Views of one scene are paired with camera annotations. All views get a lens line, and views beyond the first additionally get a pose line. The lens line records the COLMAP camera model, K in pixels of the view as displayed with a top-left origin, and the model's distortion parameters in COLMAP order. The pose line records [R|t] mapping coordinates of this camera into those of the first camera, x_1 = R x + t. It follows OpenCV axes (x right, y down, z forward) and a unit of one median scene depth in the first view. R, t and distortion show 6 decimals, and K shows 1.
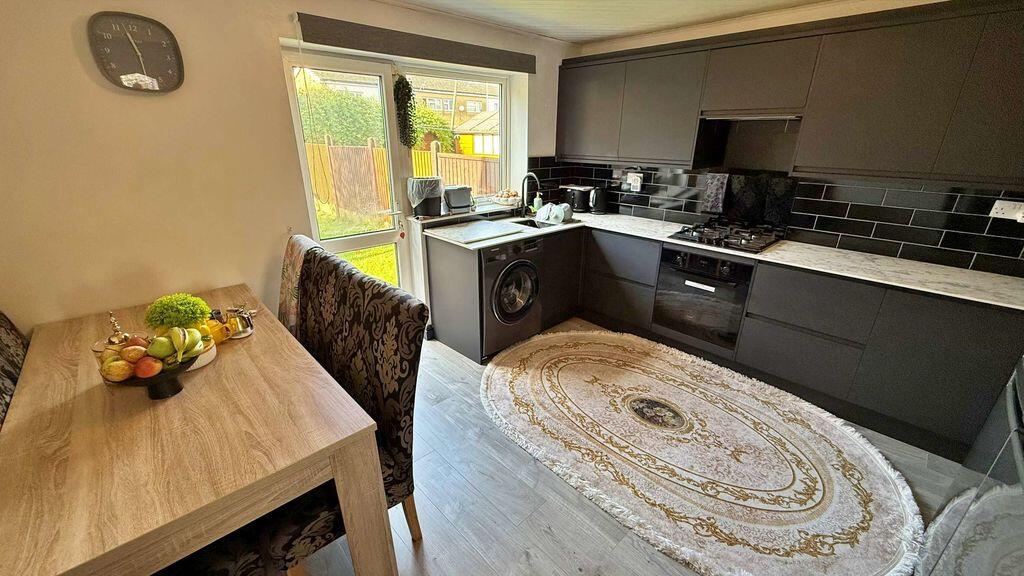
lens RADIAL K [[406.4, 0, 509.9], [0, 406.4, 292.3], [0, 0, 1]] dist [-0.000948, -0.000411]
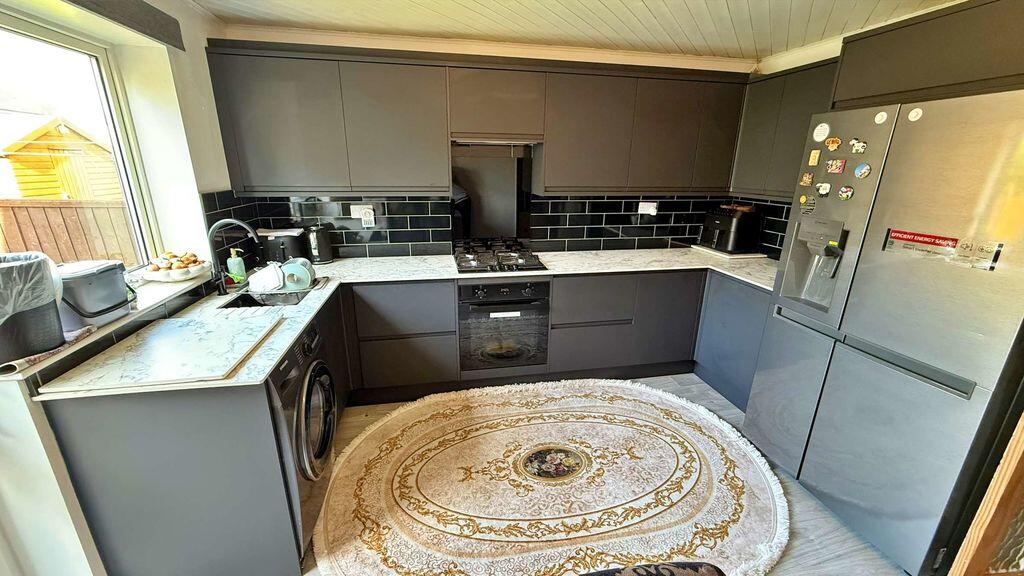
lens RADIAL K [[406.4, 0, 510.8], [0, 406.4, 290.6], [0, 0, 1]] dist [-0.000948, -0.000411]
pose [[0.534055, -0.252281, 0.806932, -0.273316], [0.298688, 0.949194, 0.099076, -0.155969], [-0.790930, 0.188110, 0.582275, 0.417258]]
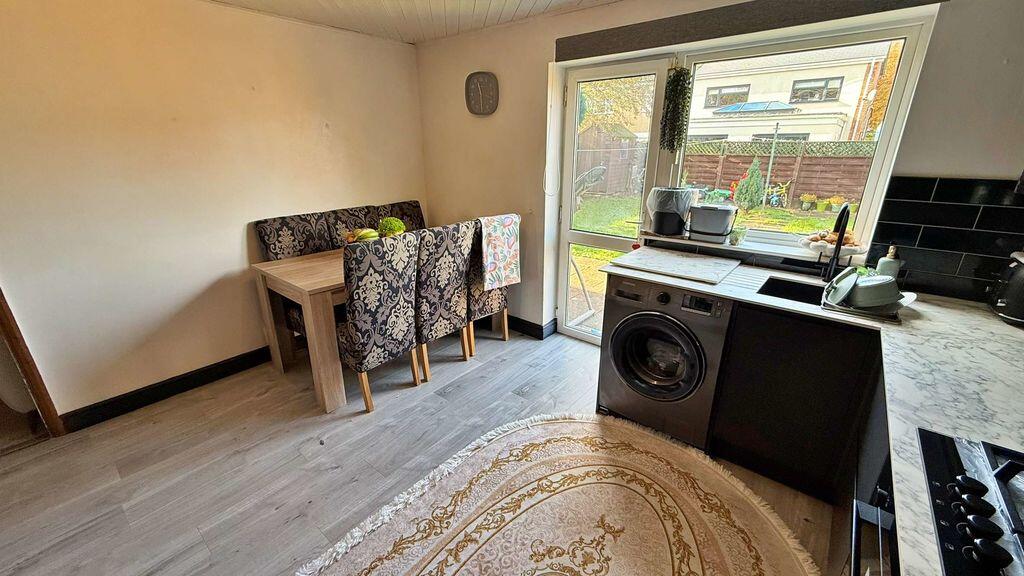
lens RADIAL K [[406.4, 0, 507.5], [0, 406.4, 289.7], [0, 0, 1]] dist [-0.000948, -0.000411]
pose [[0.116561, 0.325228, -0.938424, 0.630137], [-0.358511, 0.894937, 0.265626, -0.206810], [0.926220, 0.305474, 0.220912, 0.601031]]
